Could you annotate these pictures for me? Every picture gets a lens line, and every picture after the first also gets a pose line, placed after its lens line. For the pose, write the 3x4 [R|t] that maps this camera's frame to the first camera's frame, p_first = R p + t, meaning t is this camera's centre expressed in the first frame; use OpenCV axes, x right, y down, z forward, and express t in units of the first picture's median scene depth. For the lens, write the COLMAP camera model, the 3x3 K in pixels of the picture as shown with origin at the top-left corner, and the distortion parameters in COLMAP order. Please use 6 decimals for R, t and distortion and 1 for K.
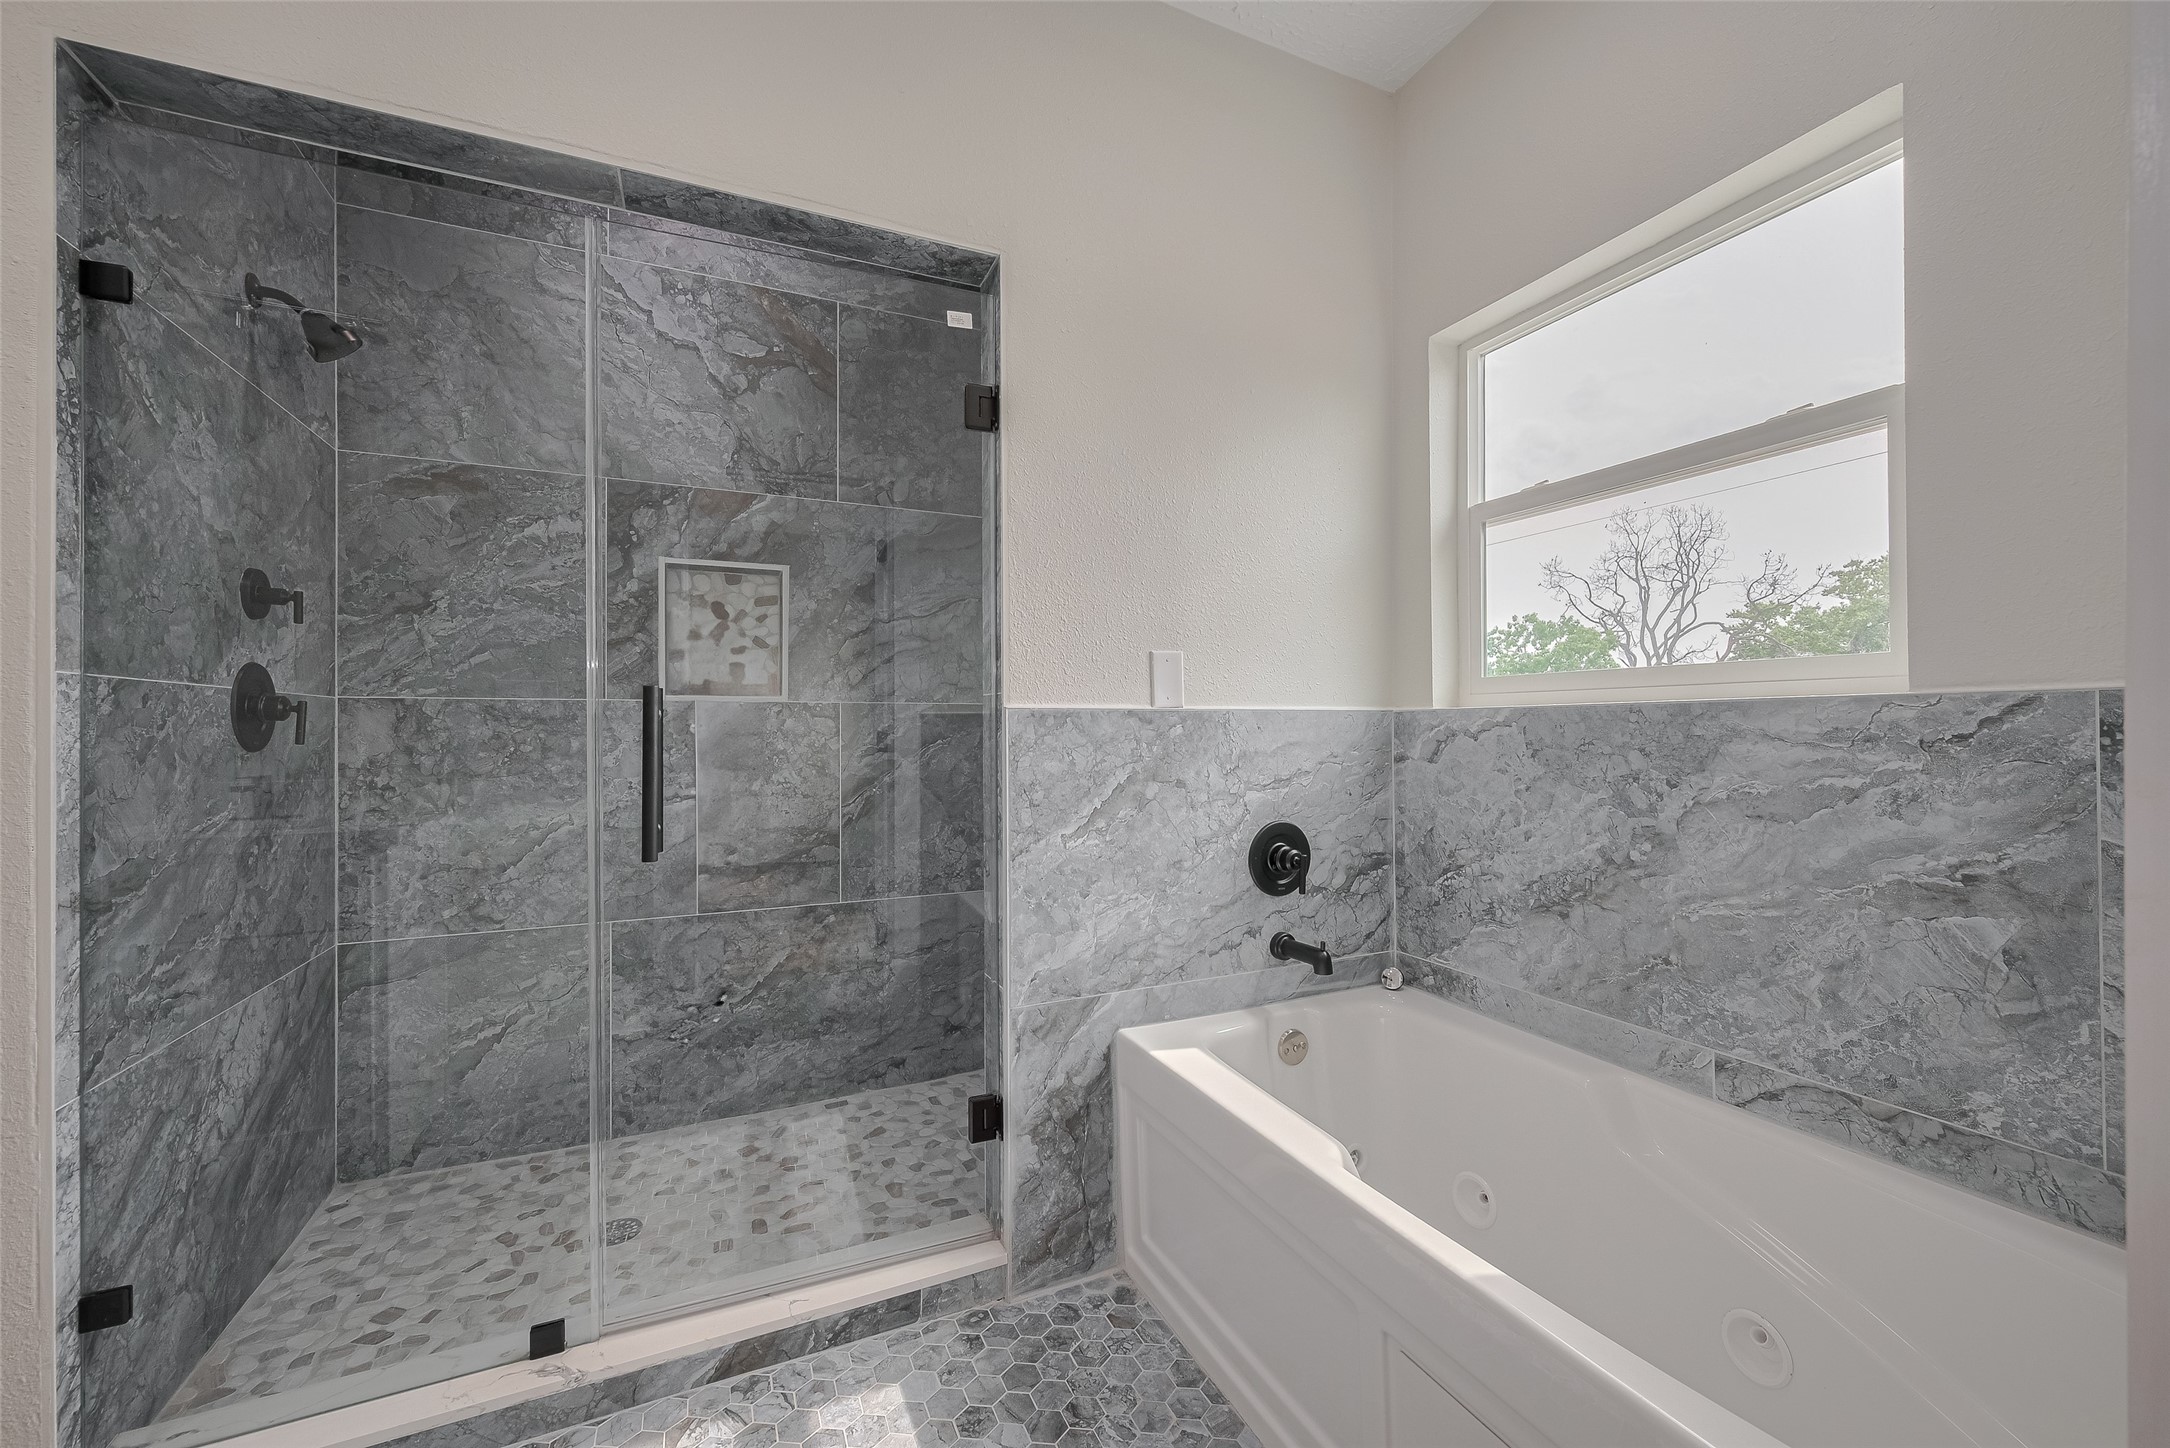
lens RADIAL K [[851.0, 0, 1084.3], [0, 851.0, 730.0], [0, 0, 1]] dist [-0.001906, -0.000096]
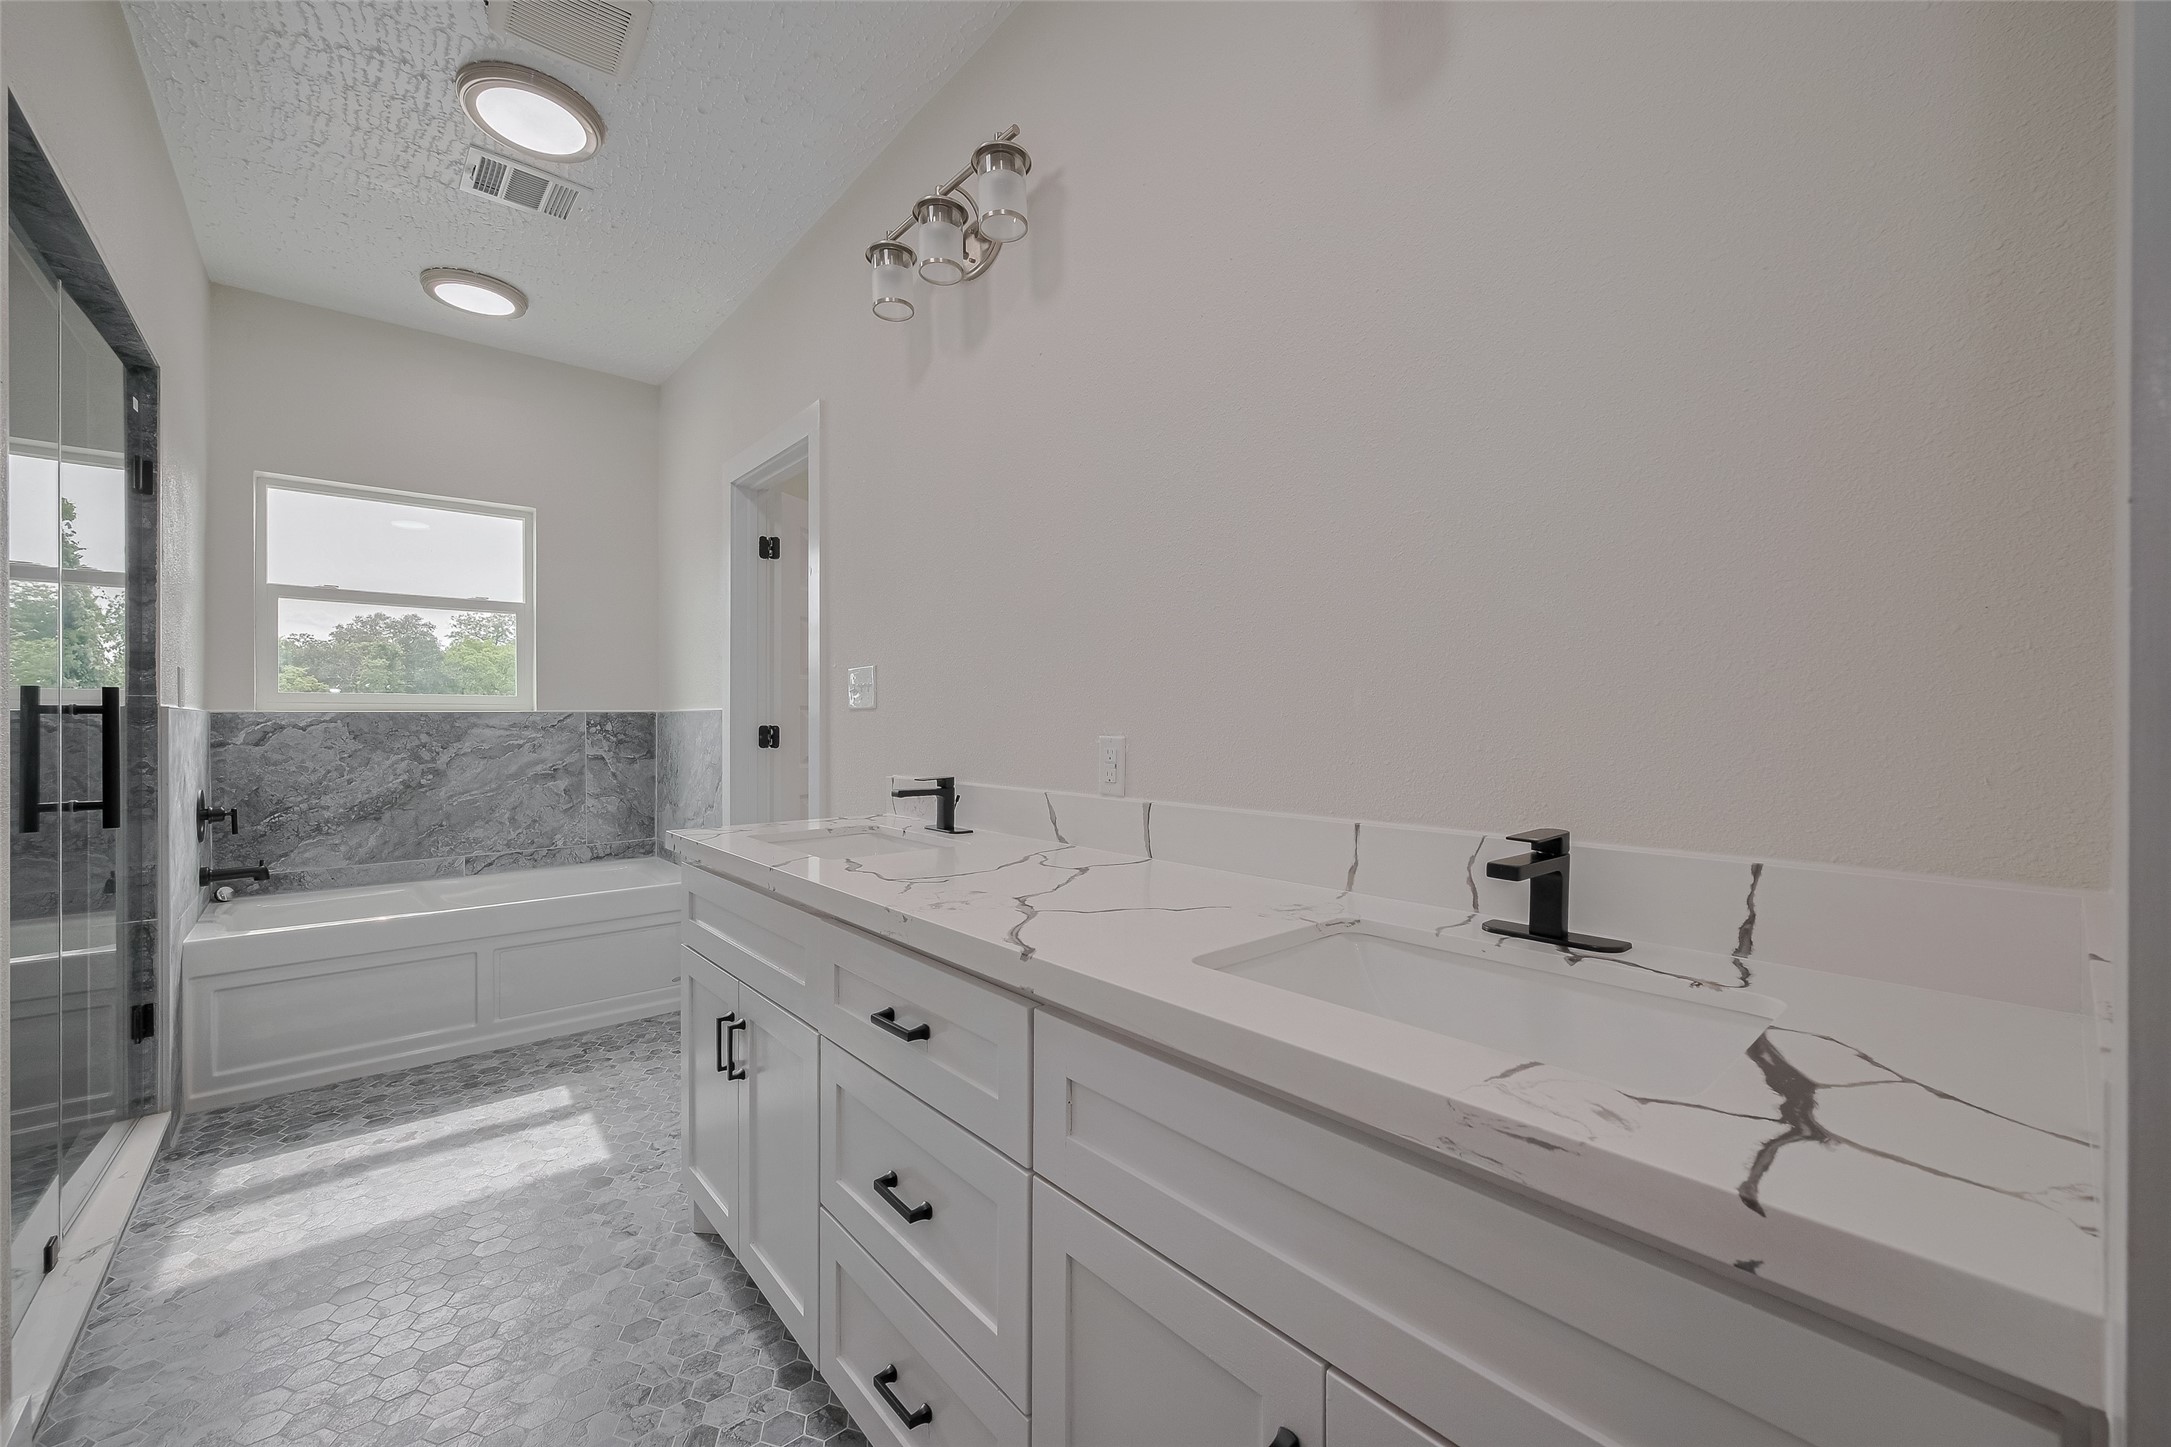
lens RADIAL K [[851.4, 0, 1096.0], [0, 851.4, 719.8], [0, 0, 1]] dist [-0.001906, -0.000096]
pose [[-0.285023, 0.001992, 0.958519, -1.918610], [0.004433, 0.999990, -0.000760, -0.002044], [-0.958510, 0.004033, -0.285029, -0.034715]]
